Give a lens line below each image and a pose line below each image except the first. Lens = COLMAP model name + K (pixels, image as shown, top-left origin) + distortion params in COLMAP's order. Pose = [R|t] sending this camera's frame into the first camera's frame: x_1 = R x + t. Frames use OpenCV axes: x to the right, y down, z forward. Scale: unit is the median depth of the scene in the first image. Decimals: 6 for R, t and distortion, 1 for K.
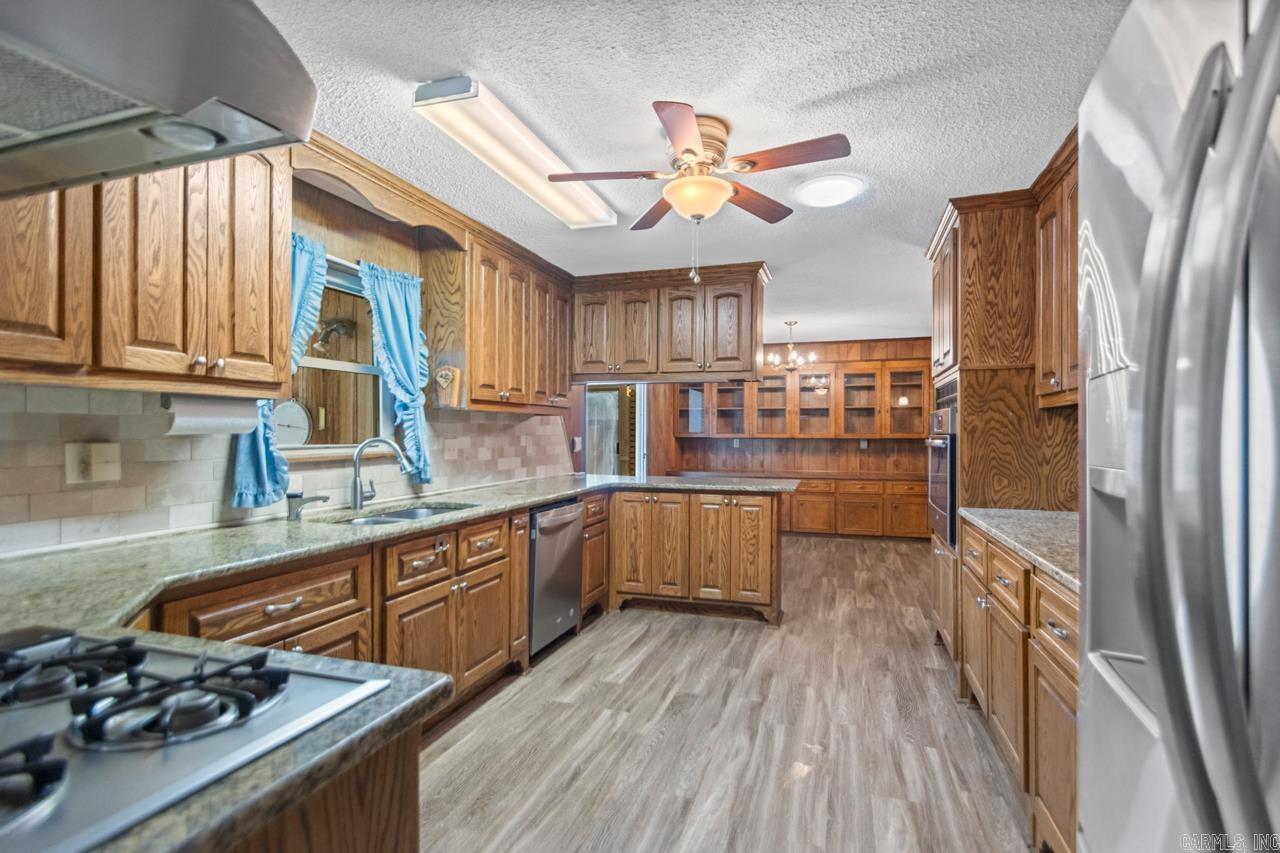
lens RADIAL K [[609.4, 0, 645.5], [0, 609.4, 435.5], [0, 0, 1]] dist [-0.002320, -0.000647]
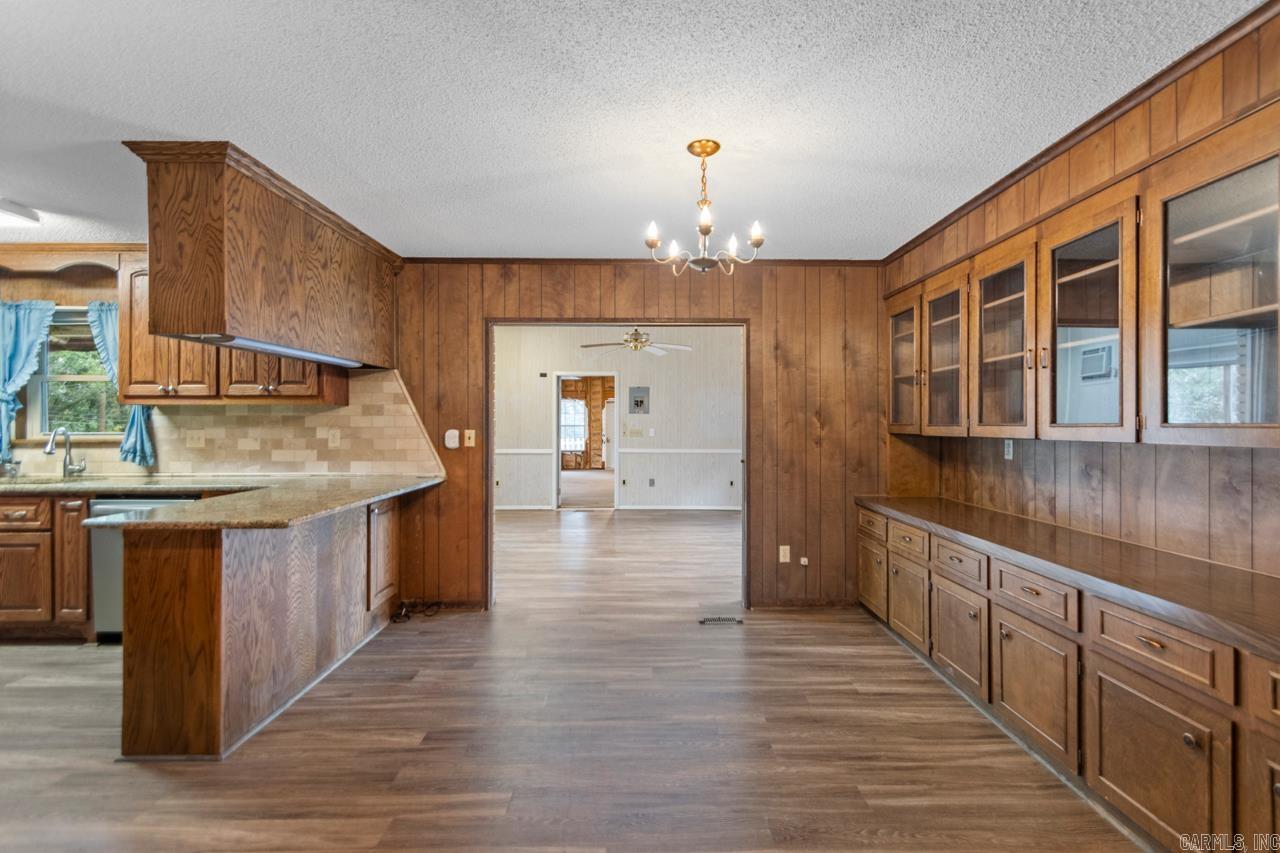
lens RADIAL K [[597.2, 0, 649.8], [0, 597.2, 423.8], [0, 0, 1]] dist [0.011753, -0.007918]
pose [[0.325370, -0.002097, -0.945585, 0.911234], [-0.004790, 0.999981, -0.003865, -0.004361], [0.945575, 0.005787, 0.325353, 1.276441]]
